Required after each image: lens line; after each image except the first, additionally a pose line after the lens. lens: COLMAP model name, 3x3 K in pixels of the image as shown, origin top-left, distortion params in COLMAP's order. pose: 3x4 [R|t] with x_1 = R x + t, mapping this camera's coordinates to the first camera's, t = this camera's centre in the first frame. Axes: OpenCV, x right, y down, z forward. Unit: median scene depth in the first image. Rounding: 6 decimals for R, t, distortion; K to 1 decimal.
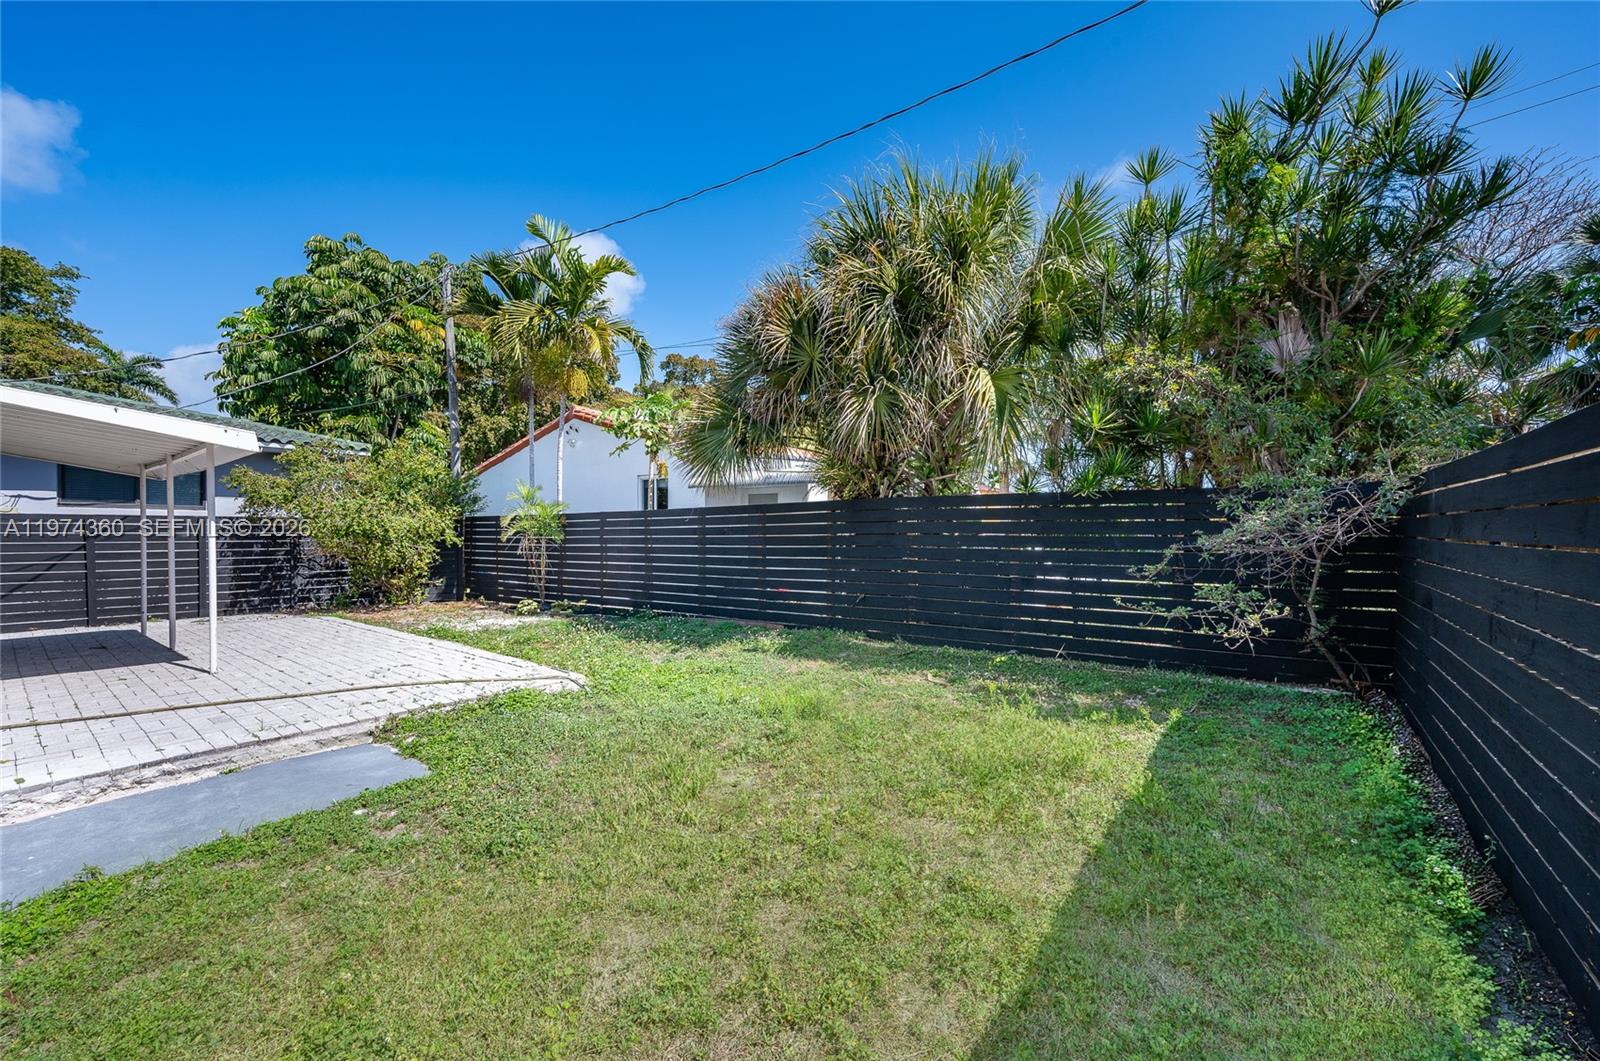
lens RADIAL K [[652.2, 0, 800.0], [0, 652.2, 530.5], [0, 0, 1]] dist [-0.000505, 0.000027]
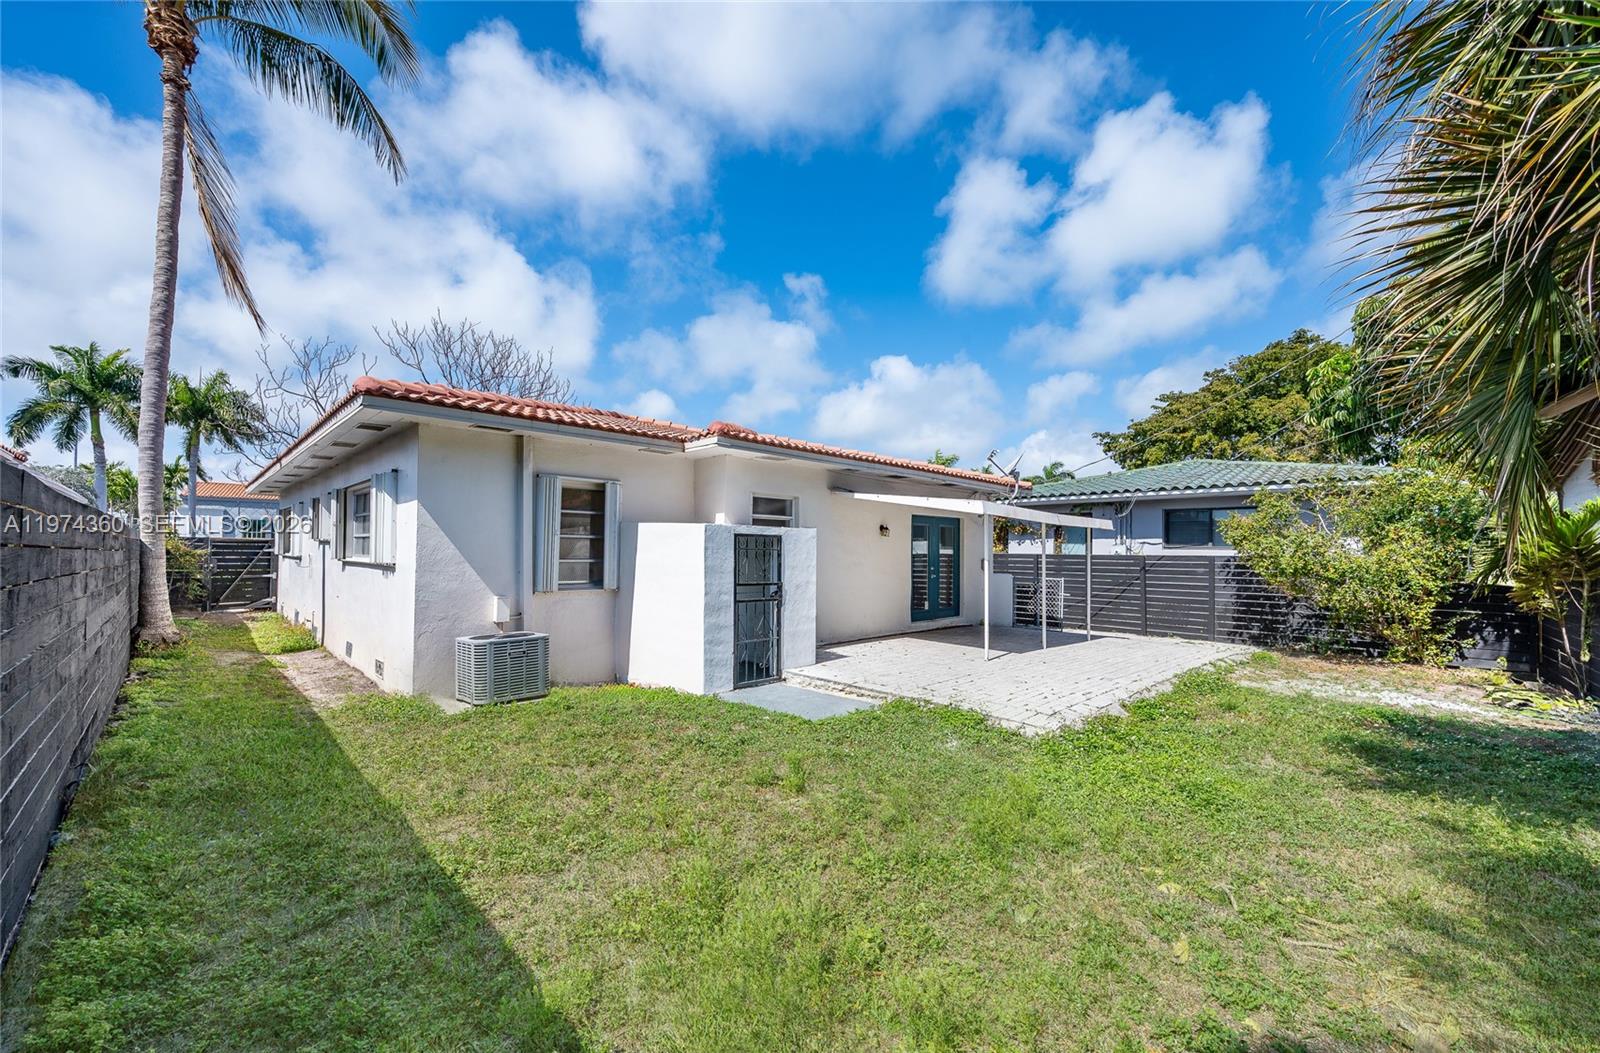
lens RADIAL K [[625.3, 0, 796.1], [0, 625.3, 553.6], [0, 0, 1]] dist [0.002240, 0.000197]
pose [[-0.131291, -0.010810, -0.991285, 0.280904], [-0.019218, 0.999780, -0.008357, -0.001120], [0.991158, 0.017953, -0.131470, 0.365330]]
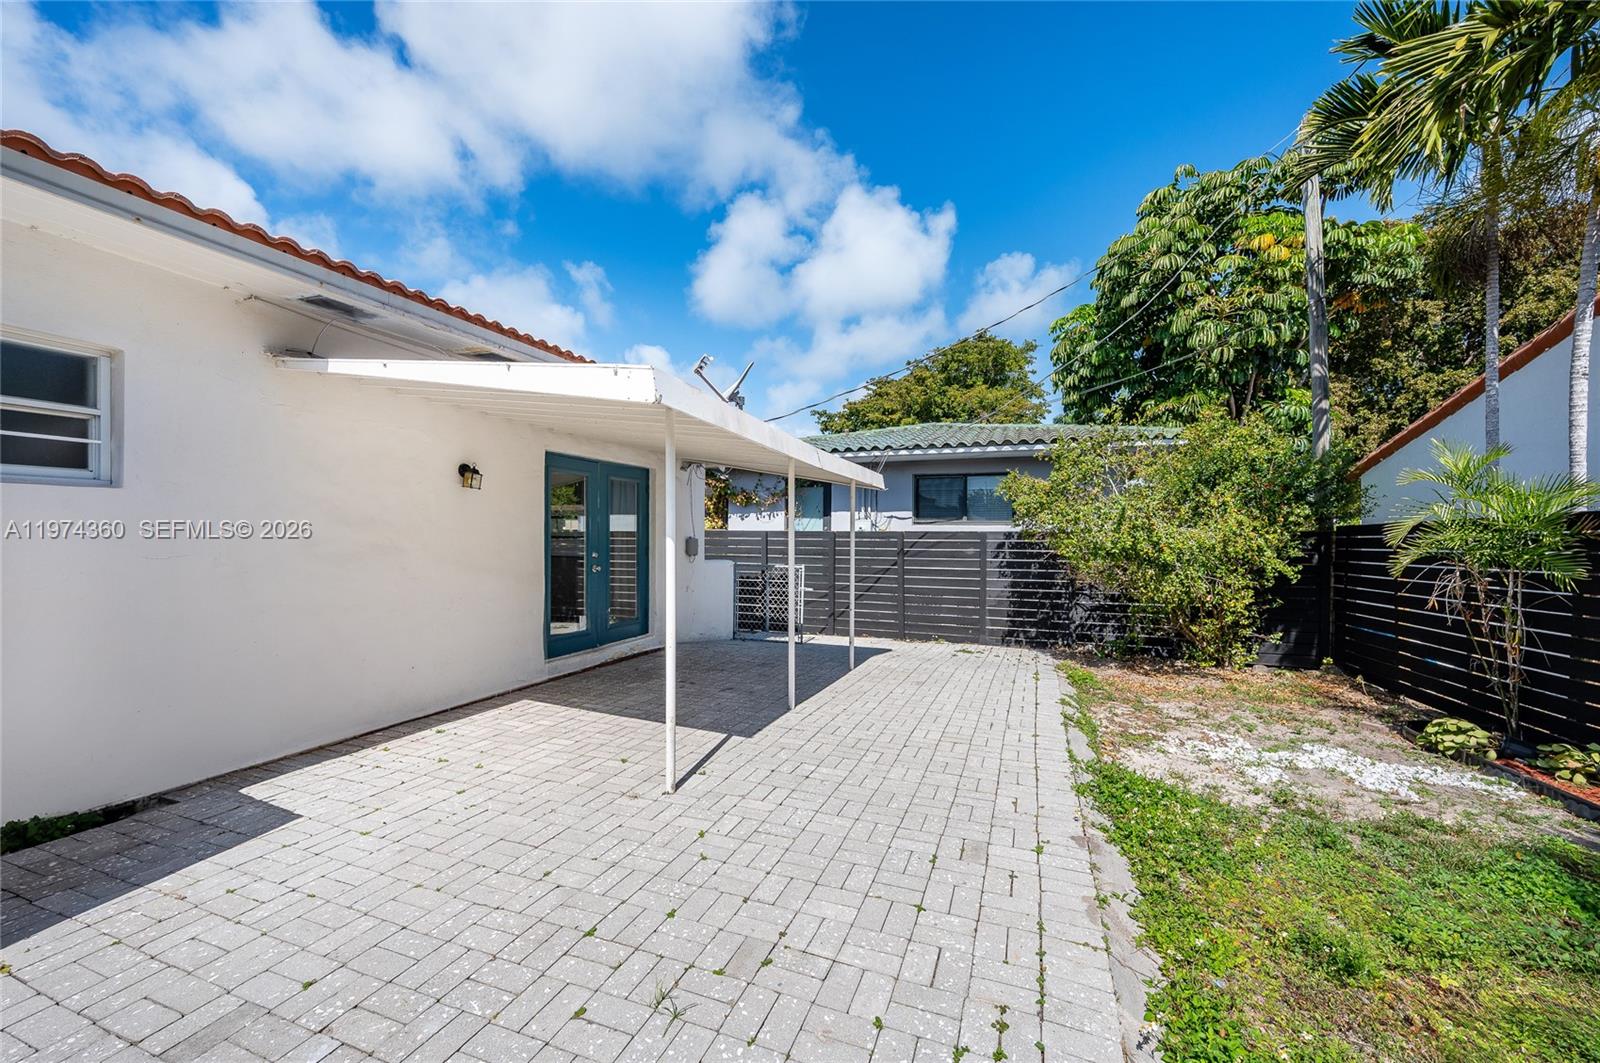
lens RADIAL K [[629.7, 0, 798.1], [0, 629.7, 540.6], [0, 0, 1]] dist [0.000475, 0.000248]
pose [[0.298634, -0.002040, -0.954366, -0.150343], [-0.011400, 0.999919, -0.005705, -0.001215], [0.954300, 0.012584, 0.298586, 0.453188]]
